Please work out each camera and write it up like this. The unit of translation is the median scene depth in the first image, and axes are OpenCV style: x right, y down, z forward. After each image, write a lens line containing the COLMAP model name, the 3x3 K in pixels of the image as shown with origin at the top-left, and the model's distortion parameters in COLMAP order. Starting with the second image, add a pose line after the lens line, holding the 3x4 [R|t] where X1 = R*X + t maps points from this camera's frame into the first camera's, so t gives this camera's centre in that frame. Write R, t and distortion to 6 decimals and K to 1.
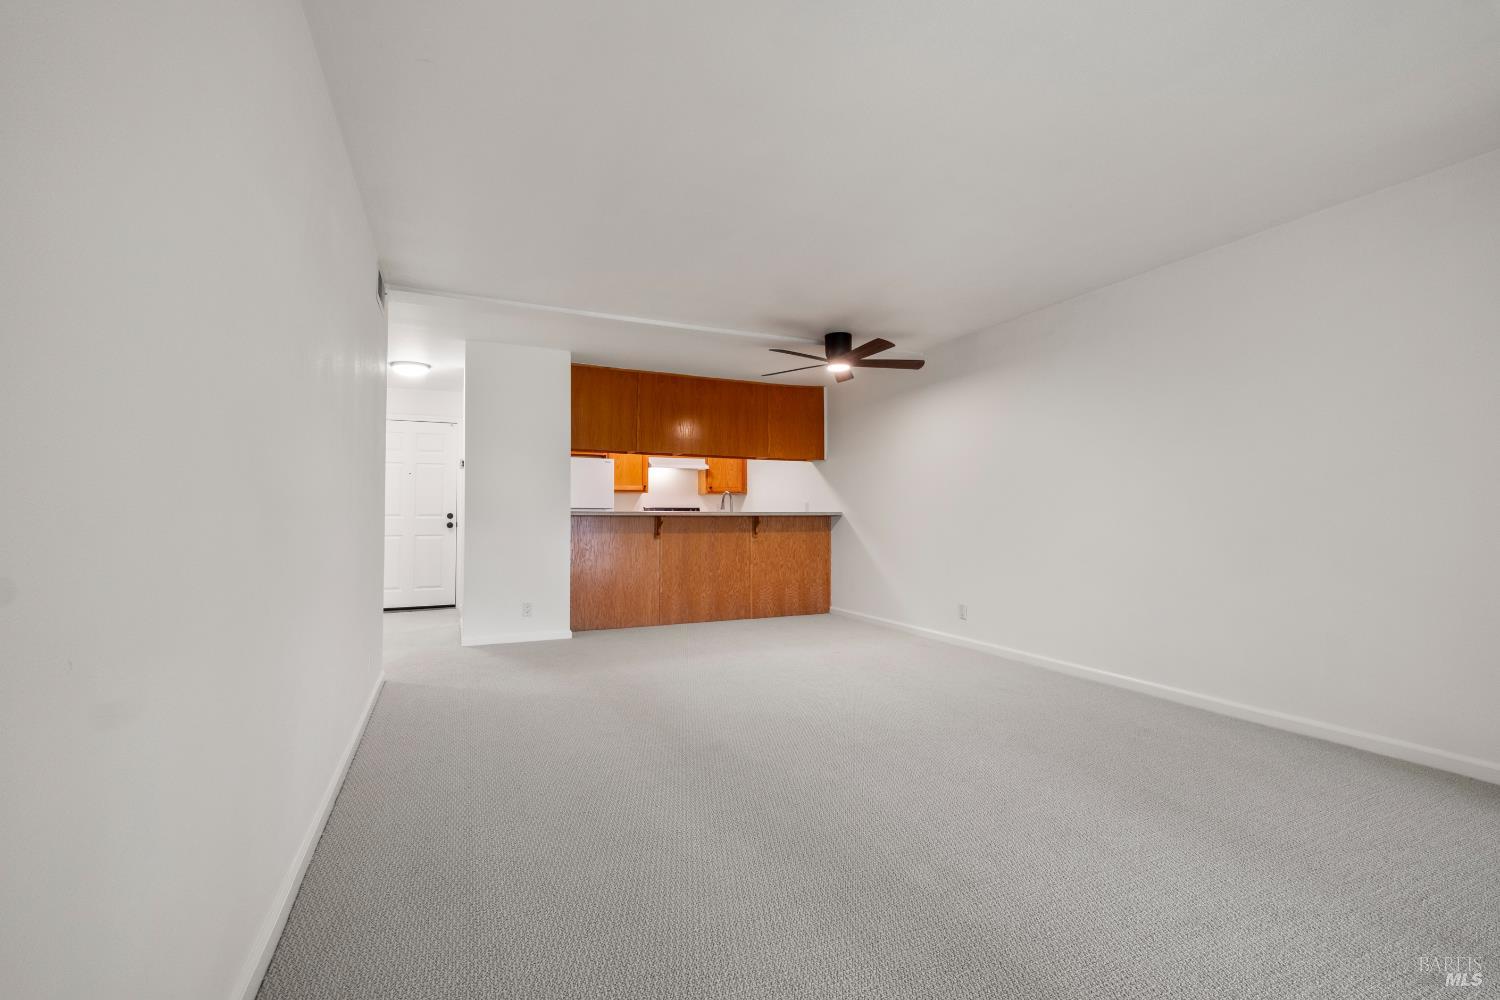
lens RADIAL K [[660.8, 0, 719.9], [0, 660.8, 488.1], [0, 0, 1]] dist [0.003155, 0.000269]
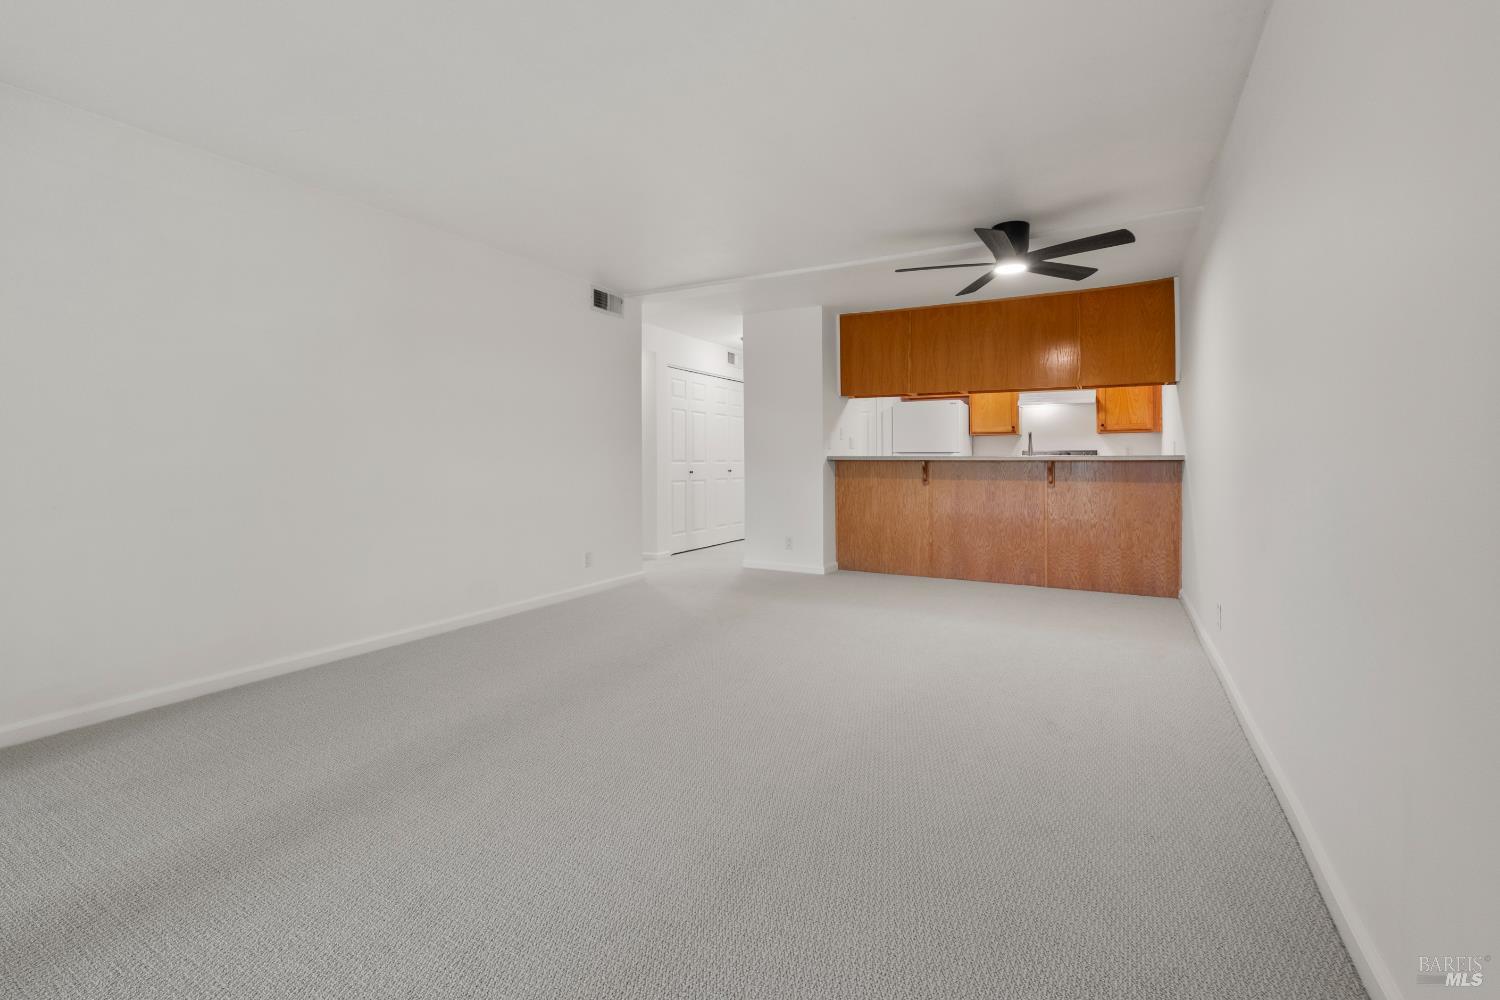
lens RADIAL K [[660.8, 0, 731.2], [0, 660.8, 453.4], [0, 0, 1]] dist [0.003155, 0.000269]
pose [[0.599164, -0.007791, -0.800588, 0.460098], [0.033383, 0.999326, 0.015259, 0.007923], [0.799930, -0.035869, 0.599020, 0.204721]]
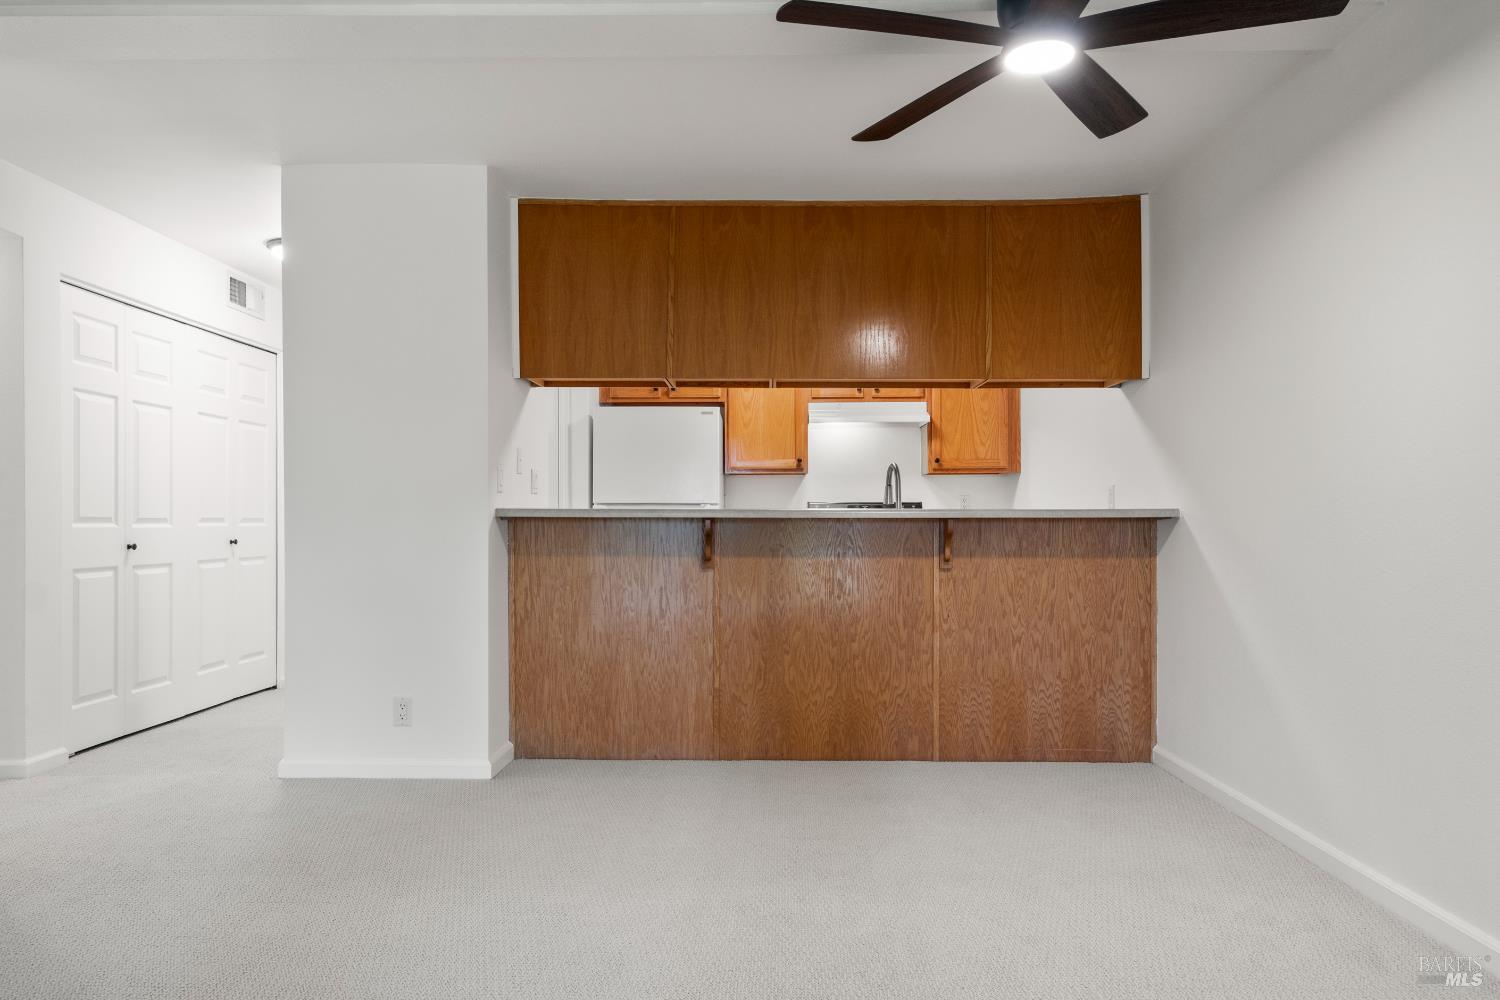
lens RADIAL K [[958.1, 0, 740.5], [0, 958.1, 509.9], [0, 0, 1]] dist [-0.000502, 0.005639]
pose [[0.912038, -0.003659, -0.410090, 0.182629], [0.016883, 0.999447, 0.028631, 0.016806], [0.409758, -0.033036, 0.911596, 0.386448]]
